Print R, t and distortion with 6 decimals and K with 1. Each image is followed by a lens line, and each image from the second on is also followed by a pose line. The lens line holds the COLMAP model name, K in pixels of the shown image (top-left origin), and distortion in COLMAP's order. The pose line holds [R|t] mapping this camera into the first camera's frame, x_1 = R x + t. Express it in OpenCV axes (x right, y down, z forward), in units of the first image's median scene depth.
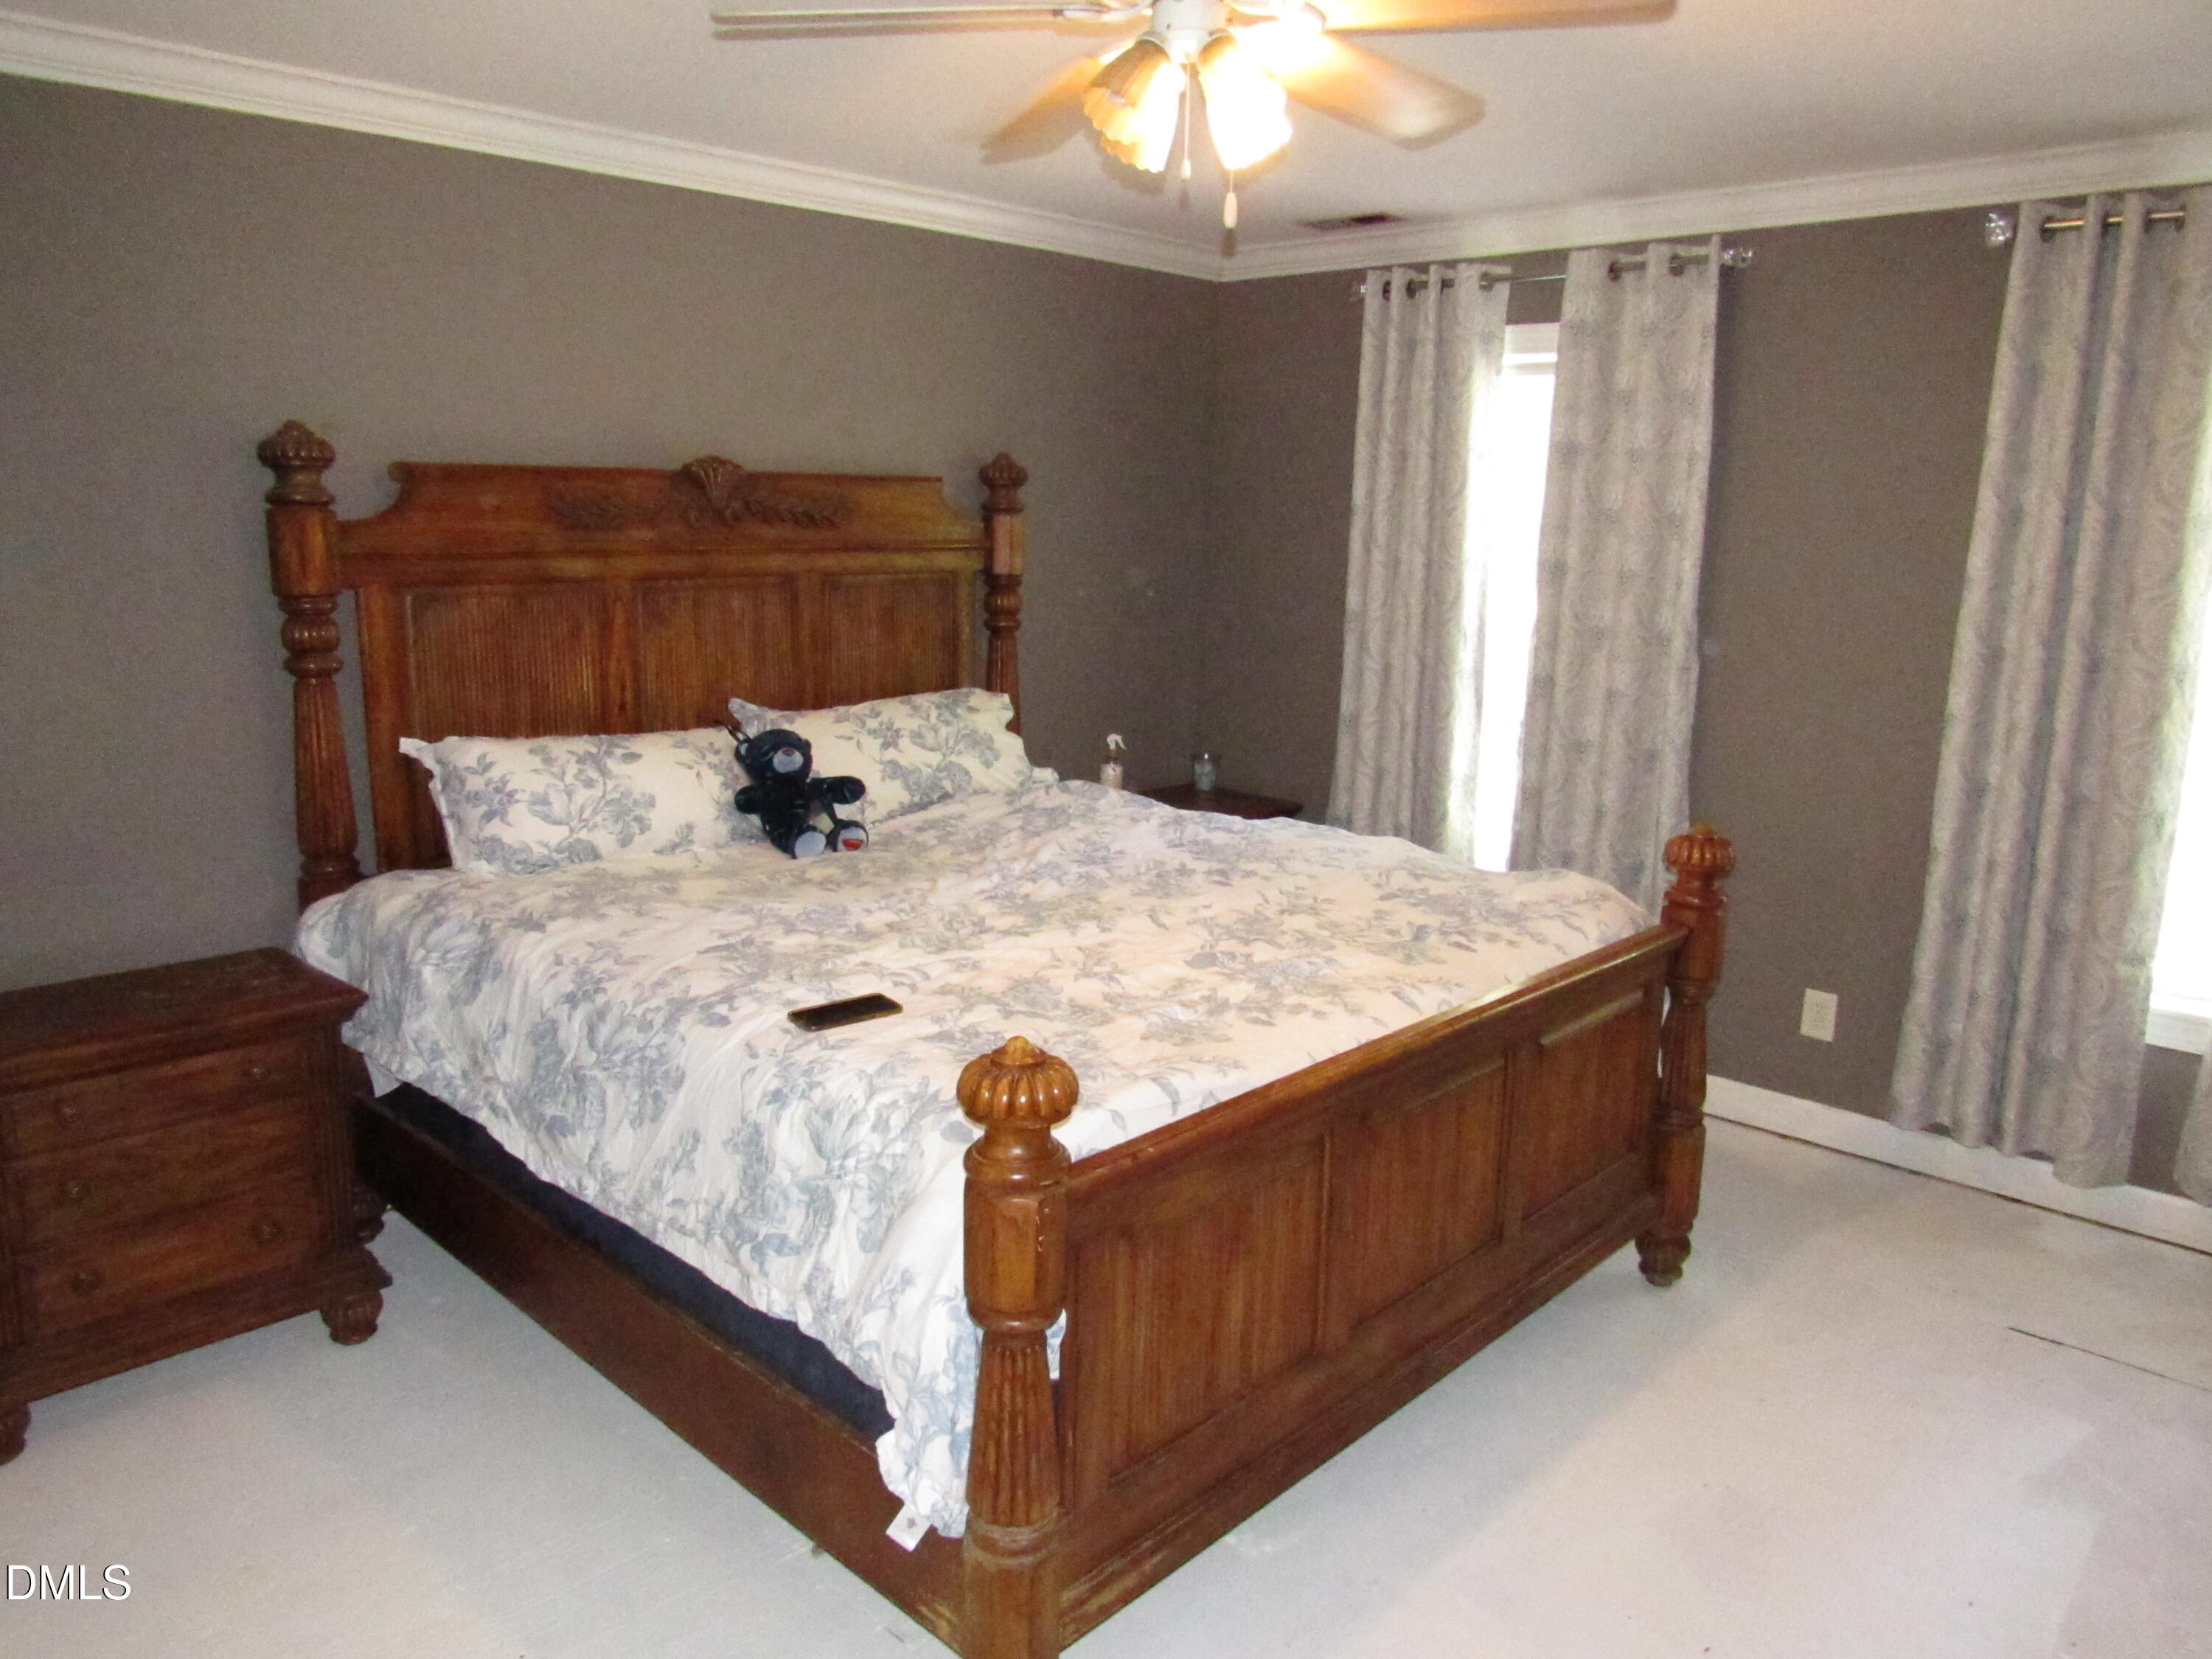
lens RADIAL K [[1582.1, 0, 1106.0], [0, 1582.1, 829.5], [0, 0, 1]] dist [-0.018651, -0.000993]
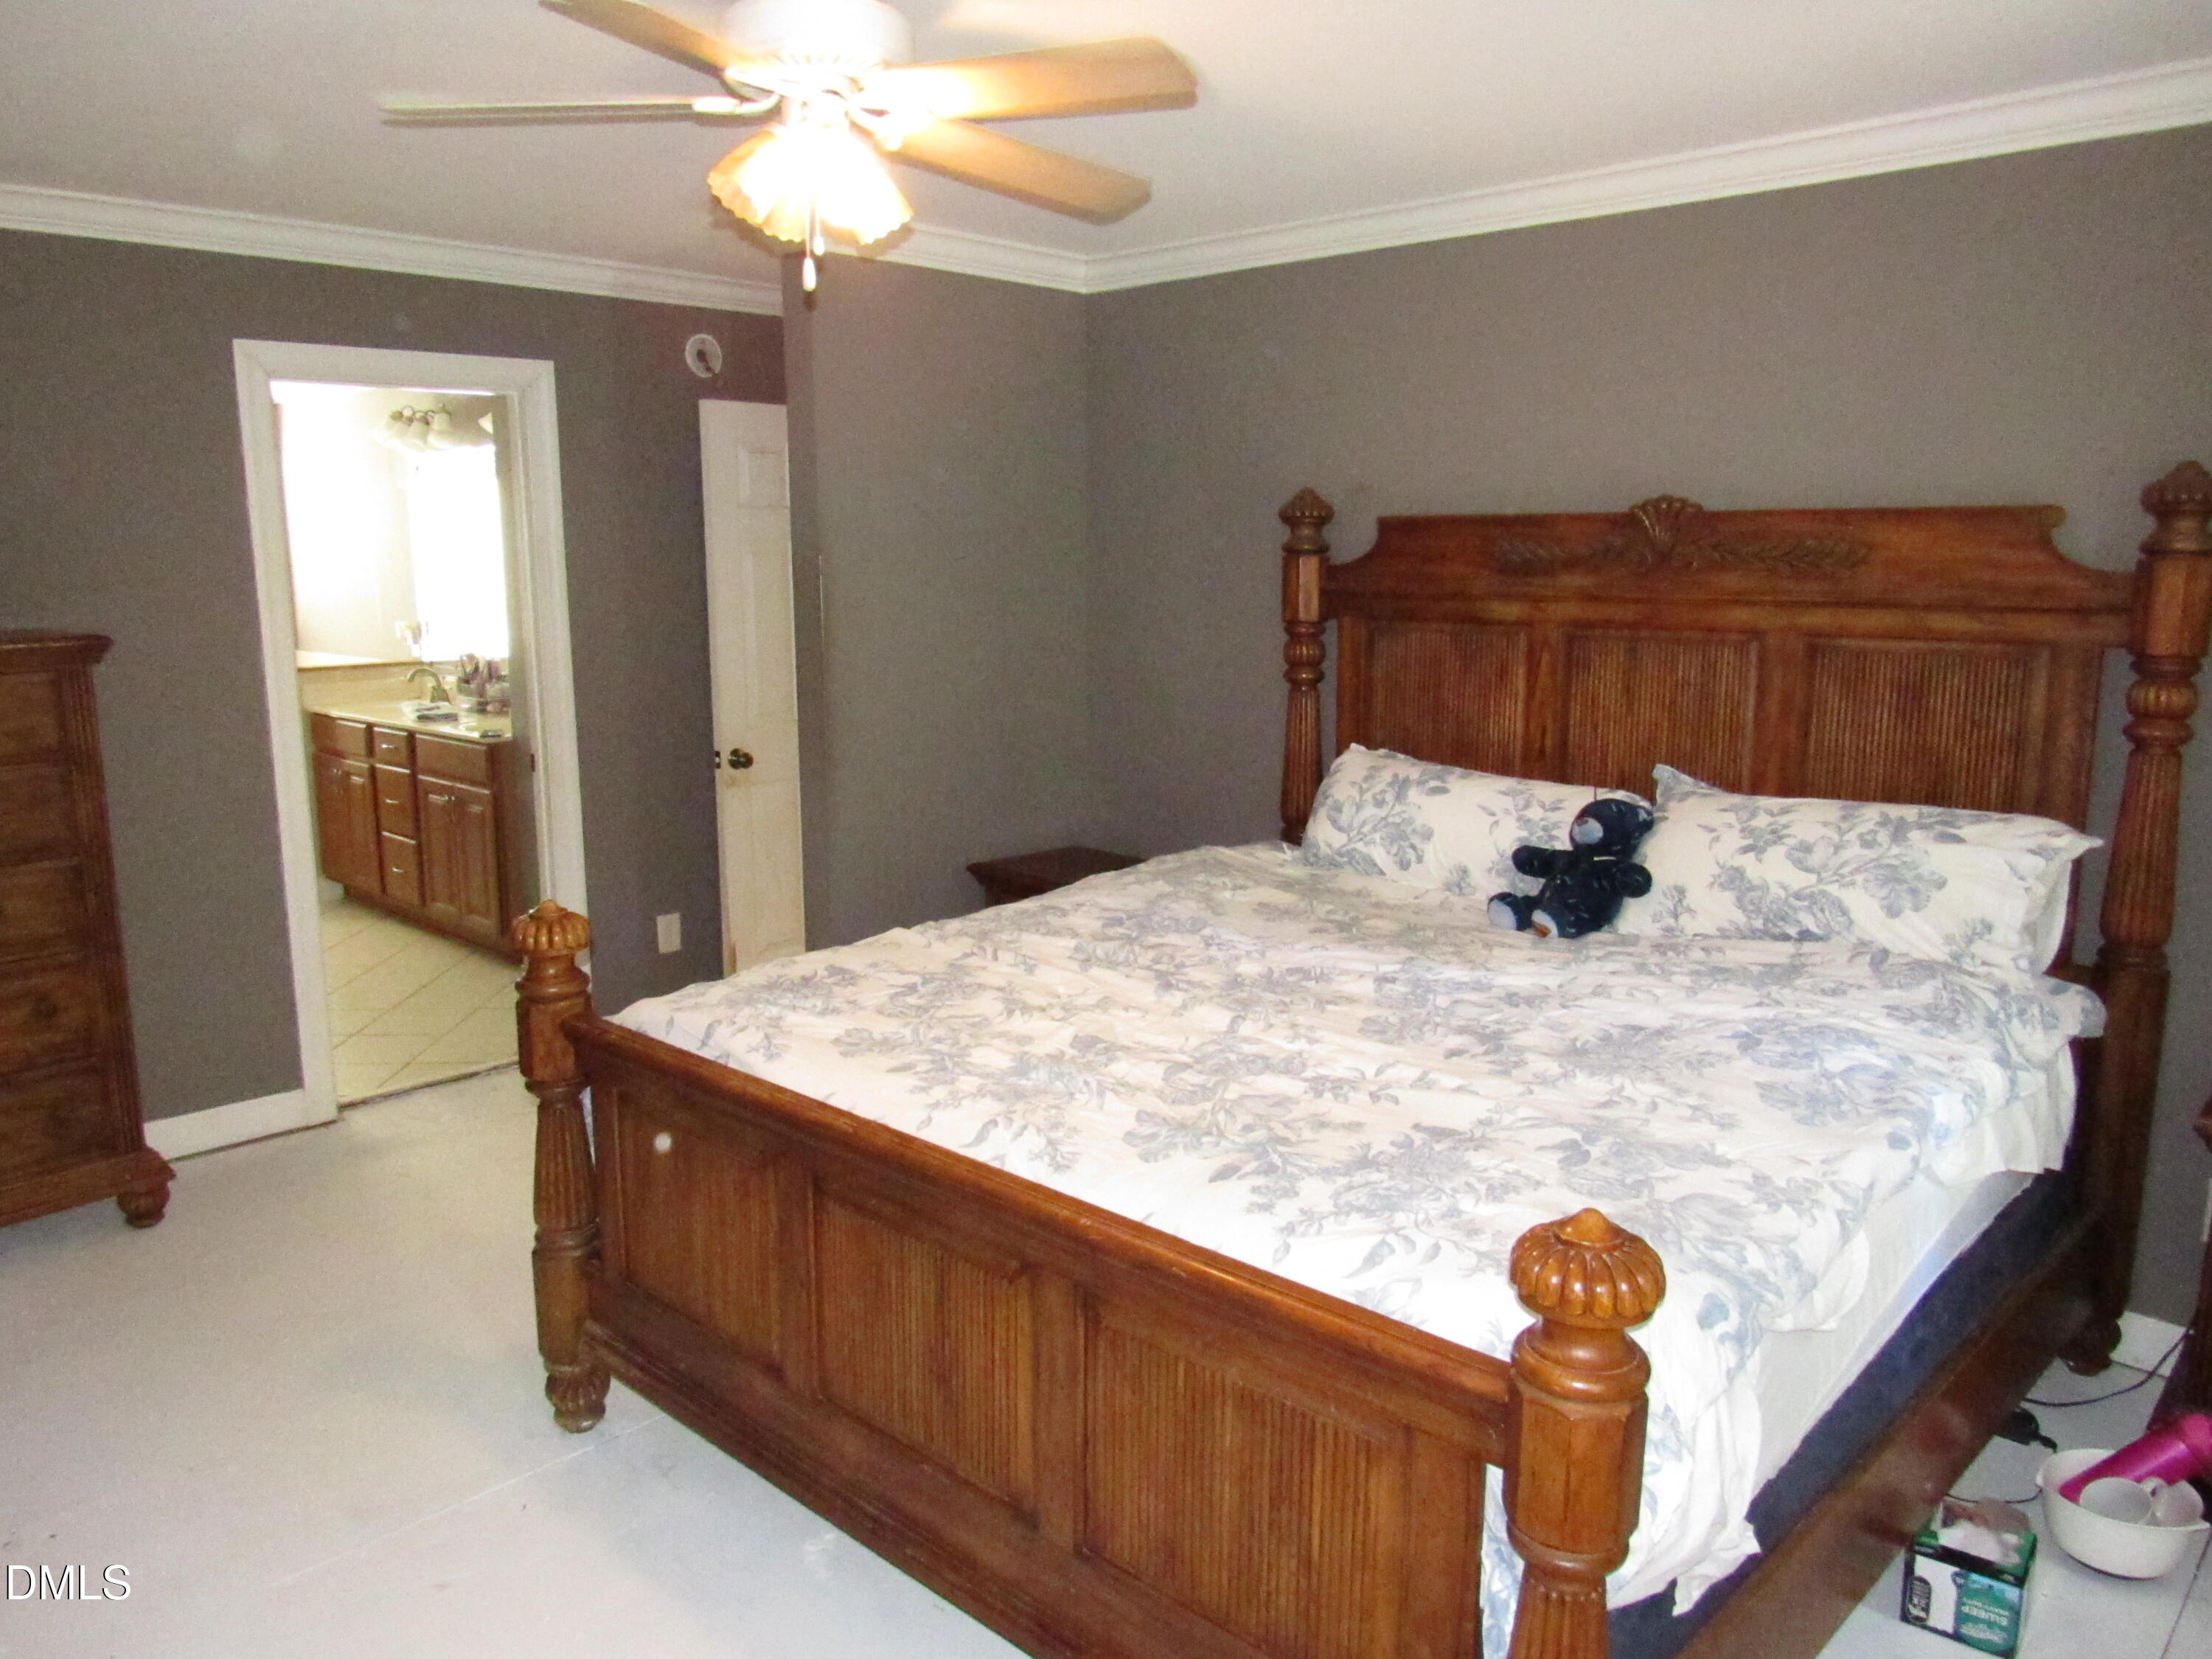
lens RADIAL K [[1580.5, 0, 1106.0], [0, 1580.5, 829.5], [0, 0, 1]] dist [-0.020511, -0.001300]
pose [[0.012102, 0.159017, -0.987202, 0.765506], [-0.200395, 0.967630, 0.153408, -0.143617], [0.979640, 0.195974, 0.043576, 0.780033]]
